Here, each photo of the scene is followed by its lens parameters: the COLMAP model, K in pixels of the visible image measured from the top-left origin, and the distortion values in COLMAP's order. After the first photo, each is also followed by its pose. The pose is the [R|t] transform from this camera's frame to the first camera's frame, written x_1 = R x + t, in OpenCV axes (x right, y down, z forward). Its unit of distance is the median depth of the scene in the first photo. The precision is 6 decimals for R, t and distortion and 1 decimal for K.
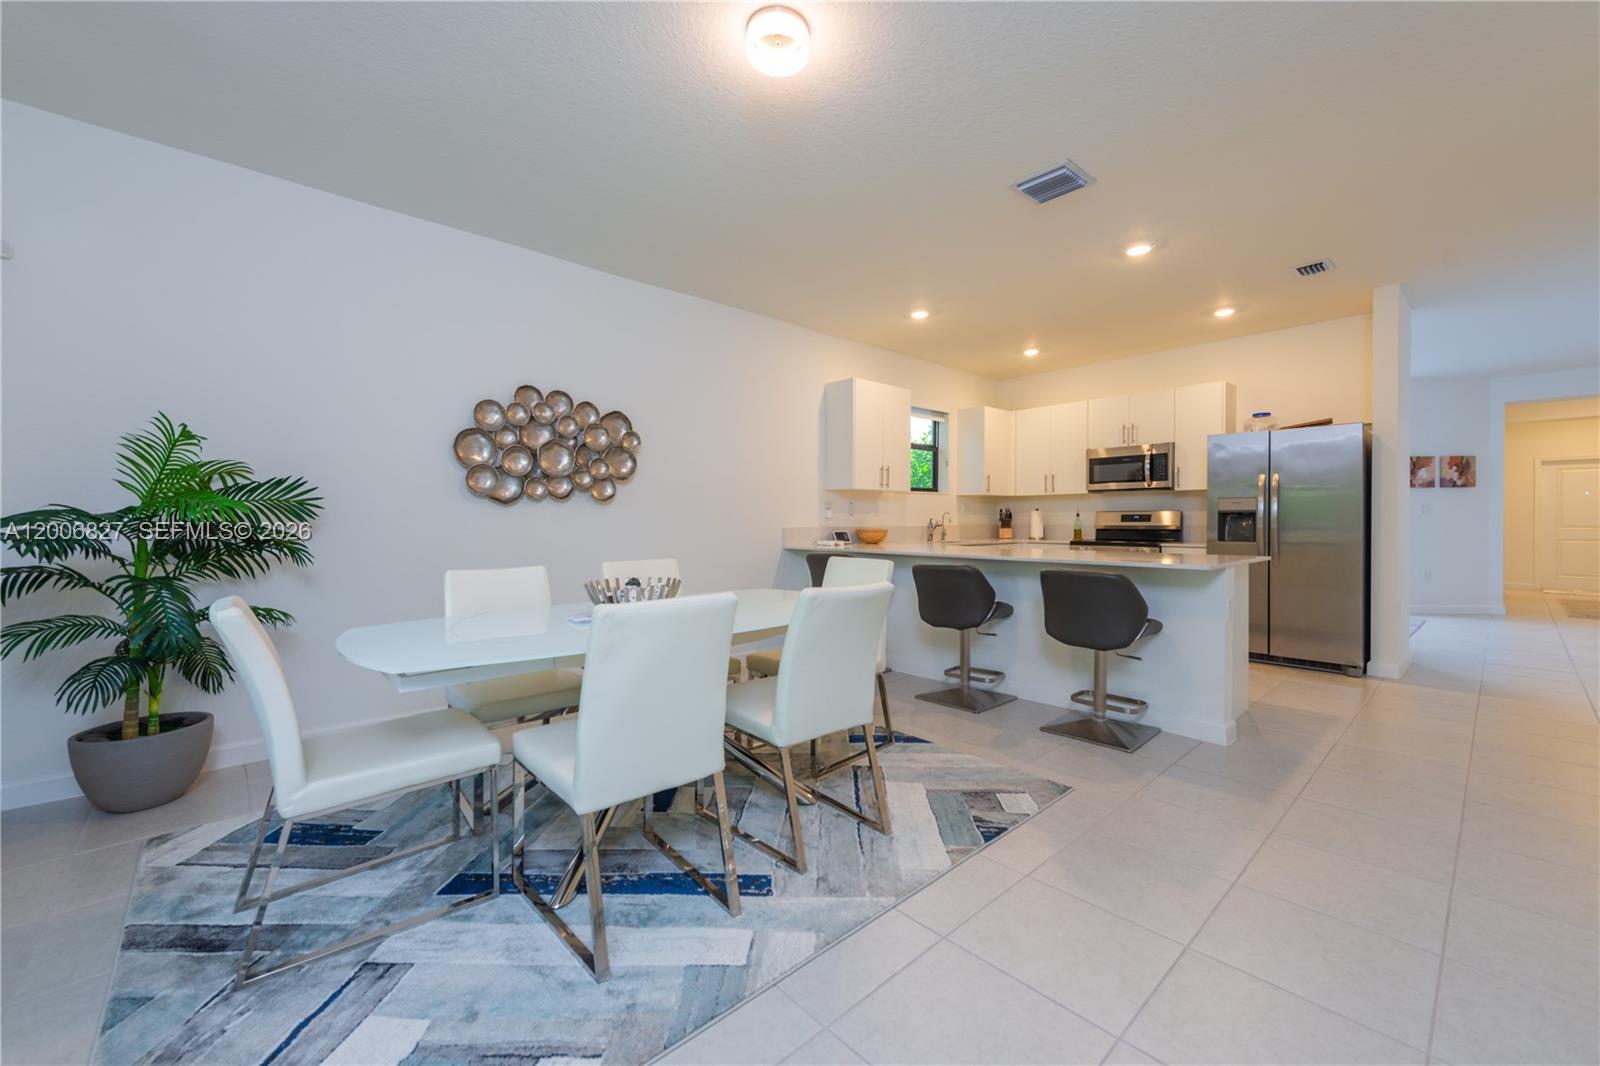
lens RADIAL K [[627.5, 0, 793.7], [0, 627.5, 528.6], [0, 0, 1]] dist [0.000315, 0.000059]
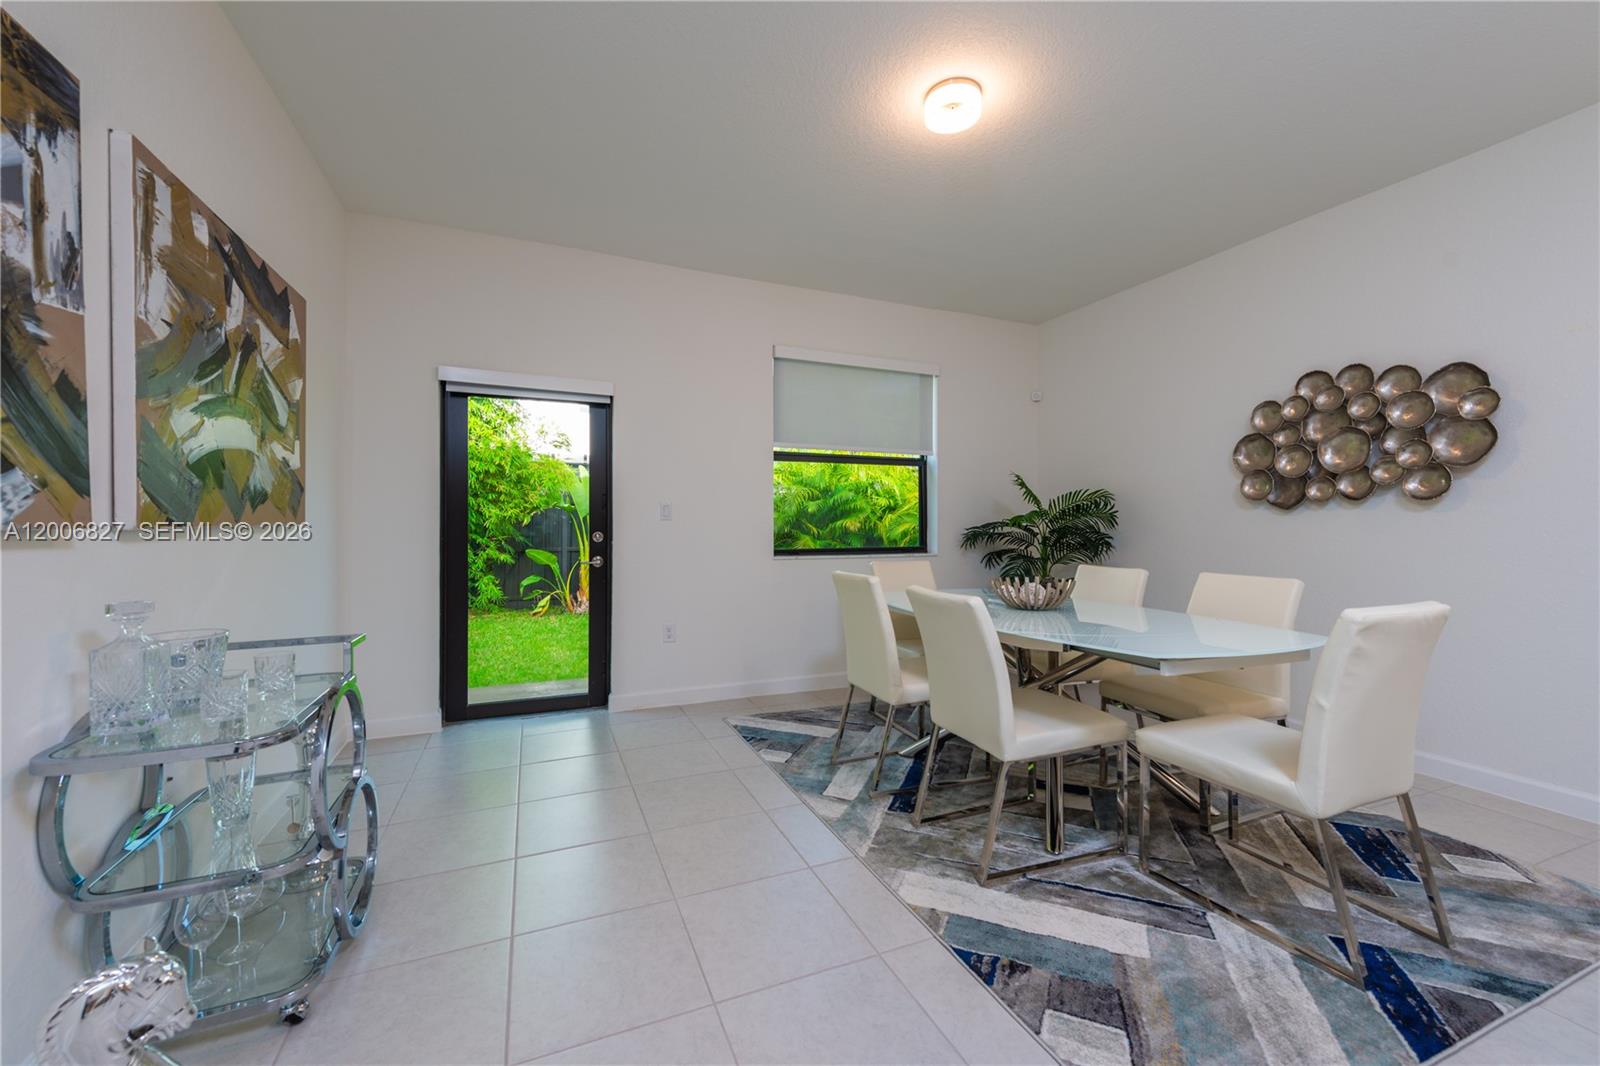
lens RADIAL K [[627.5, 0, 793.7], [0, 627.5, 528.6], [0, 0, 1]] dist [0.000315, 0.000059]
pose [[-0.337506, 0.009513, -0.941275, 0.713037], [-0.007675, 0.999888, 0.012857, -0.017841], [0.941292, 0.011563, -0.337395, 0.694914]]
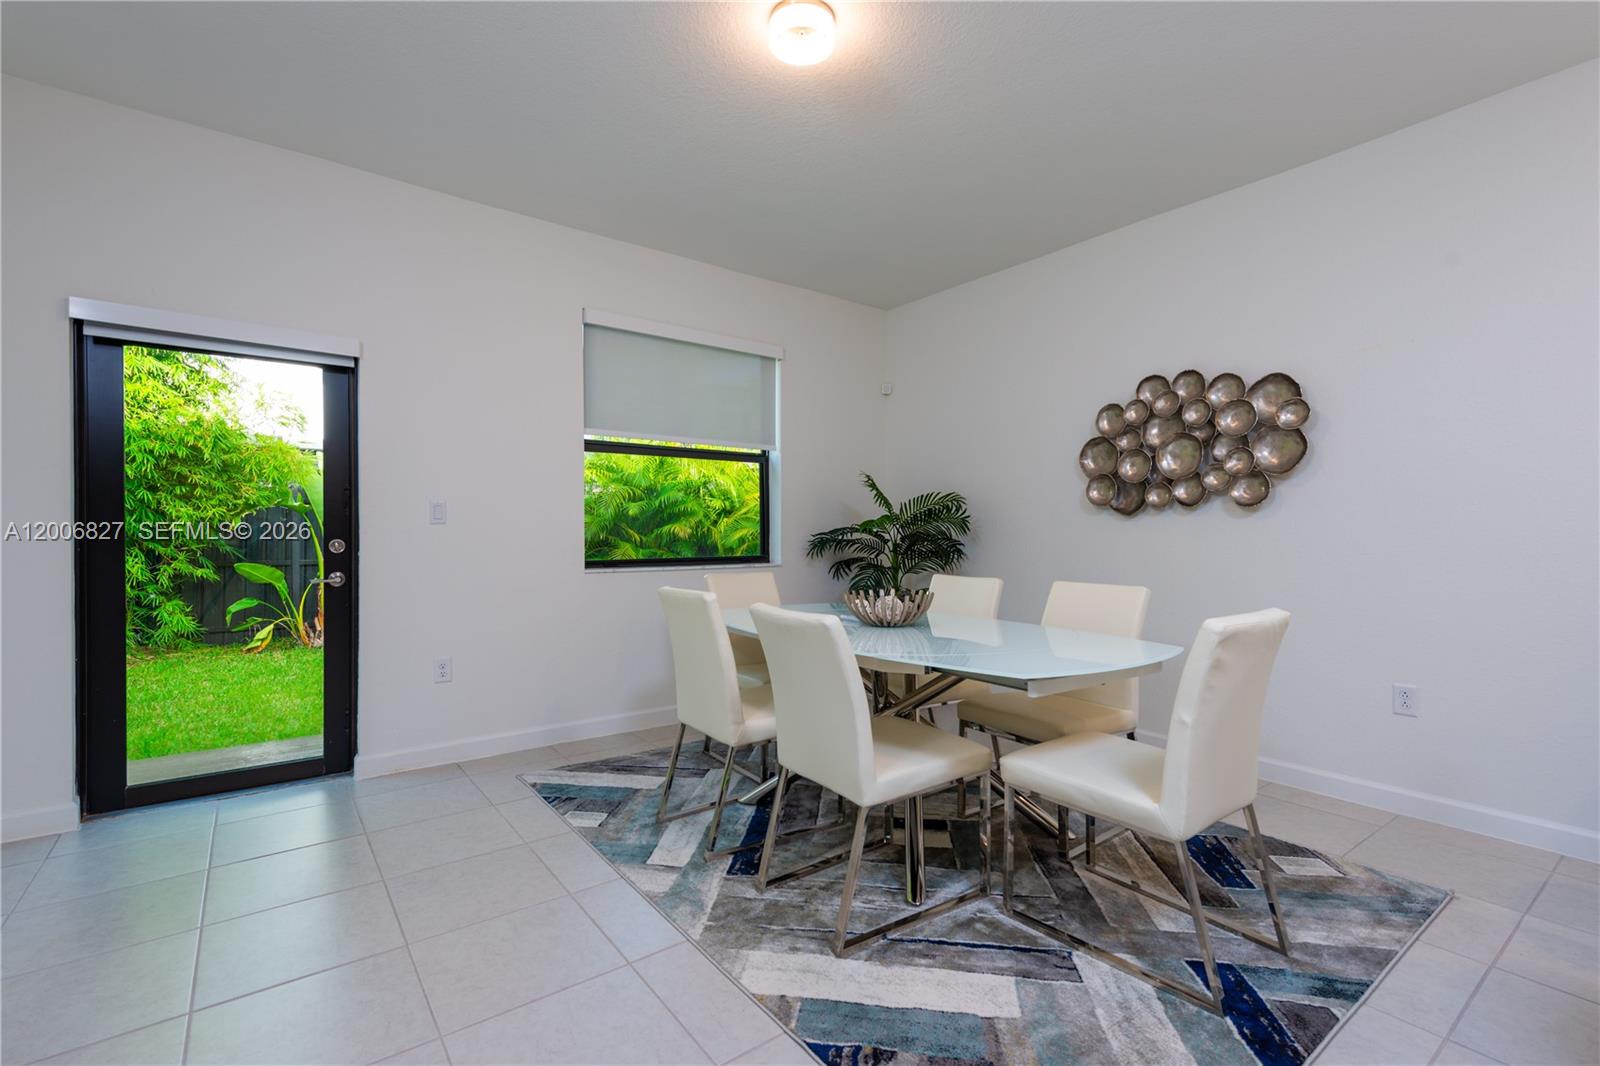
lens RADIAL K [[714.4, 0, 793.9], [0, 714.4, 533.2], [0, 0, 1]] dist [0.006865, 0.000006]
pose [[-0.094567, 0.007317, -0.995492, 0.669155], [-0.010830, 0.999906, 0.008378, -0.016986], [0.995460, 0.011573, -0.094479, 0.681090]]
